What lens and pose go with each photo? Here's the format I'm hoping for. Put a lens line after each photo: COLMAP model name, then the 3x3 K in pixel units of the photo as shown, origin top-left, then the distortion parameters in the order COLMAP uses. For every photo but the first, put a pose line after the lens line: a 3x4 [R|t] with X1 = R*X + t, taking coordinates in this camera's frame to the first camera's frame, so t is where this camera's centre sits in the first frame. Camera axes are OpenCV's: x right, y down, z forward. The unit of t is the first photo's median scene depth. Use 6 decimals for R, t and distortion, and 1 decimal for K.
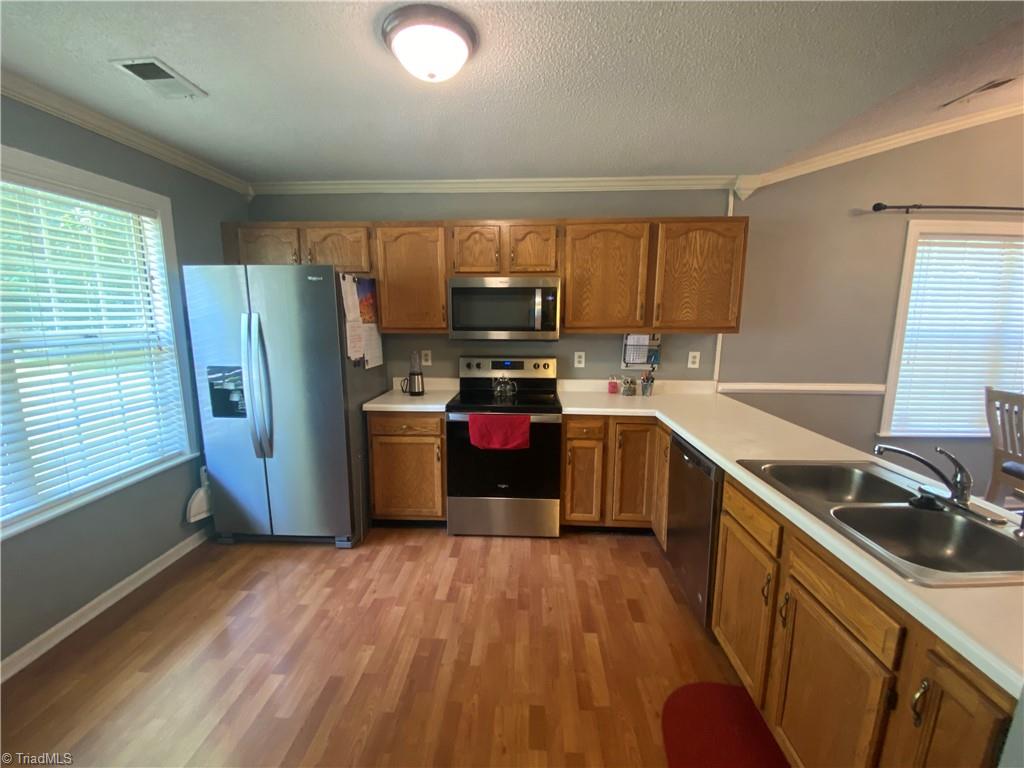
lens RADIAL K [[411.5, 0, 509.6], [0, 411.5, 384.9], [0, 0, 1]] dist [0.043006, -0.037203]
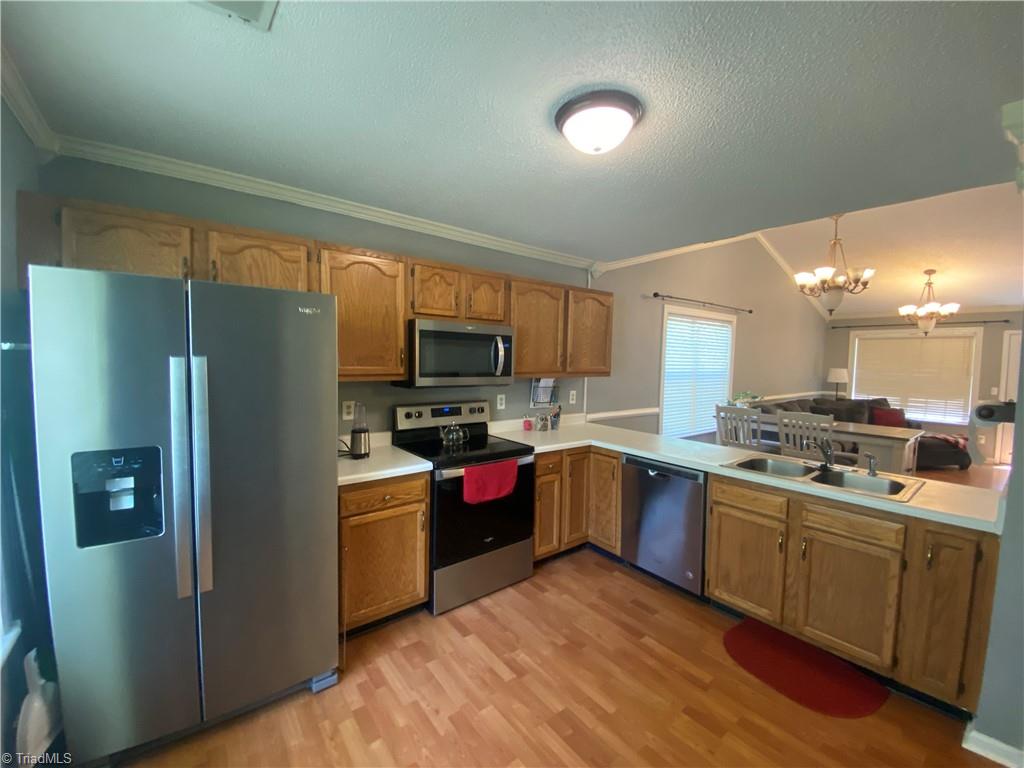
lens RADIAL K [[411.5, 0, 509.6], [0, 411.5, 384.9], [0, 0, 1]] dist [0.043006, -0.037203]
pose [[0.760690, -0.028408, 0.648493, -0.574456], [0.088211, 0.994298, -0.059916, -0.045609], [-0.643093, 0.102782, 0.758859, 0.203129]]
